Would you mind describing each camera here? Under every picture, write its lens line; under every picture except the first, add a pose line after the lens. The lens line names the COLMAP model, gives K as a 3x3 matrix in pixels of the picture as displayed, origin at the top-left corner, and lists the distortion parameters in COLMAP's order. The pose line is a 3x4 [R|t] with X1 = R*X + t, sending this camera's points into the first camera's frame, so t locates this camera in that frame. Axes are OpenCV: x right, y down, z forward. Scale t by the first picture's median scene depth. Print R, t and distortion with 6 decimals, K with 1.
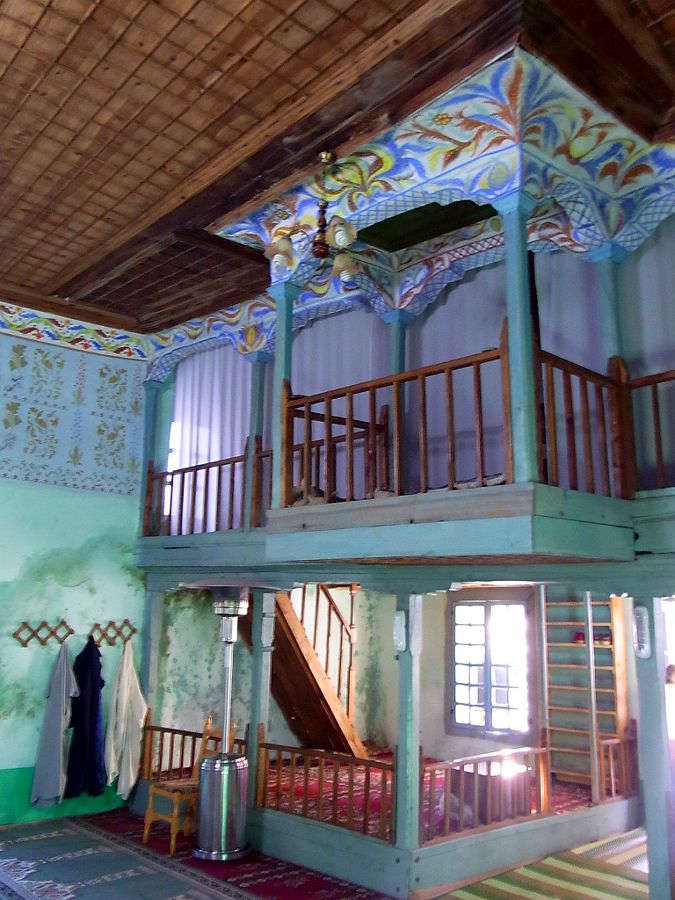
lens RADIAL K [[805.8, 0, 337.5], [0, 805.8, 450.0], [0, 0, 1]] dist [-0.108391, 0.133058]
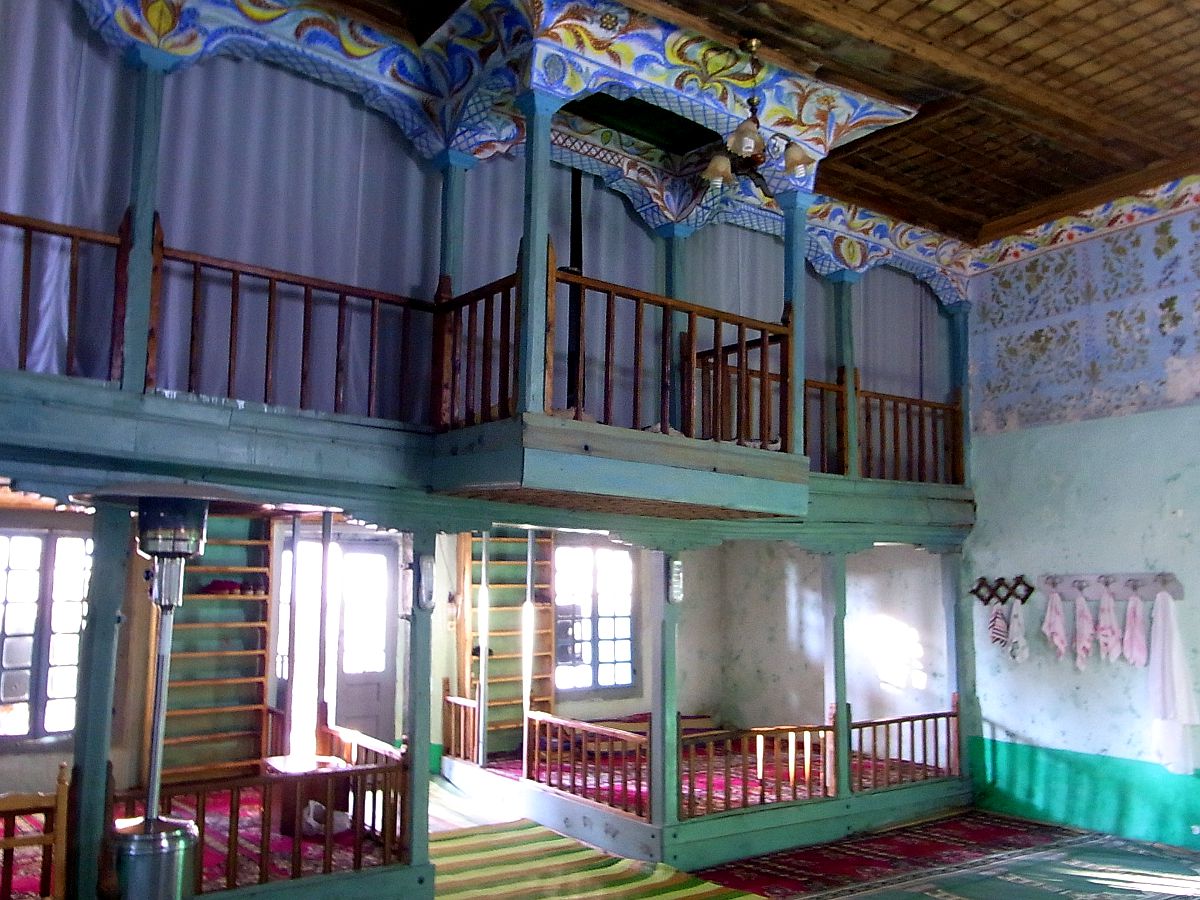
lens RADIAL K [[1058.8, 0, 600.0], [0, 1058.8, 450.0], [0, 0, 1]] dist [0.011626, 0.005706]
pose [[0.126656, 0.109742, 0.985857, -1.062155], [-0.218794, 0.972474, -0.080144, 0.178513], [-0.967516, -0.205549, 0.147180, 0.853036]]
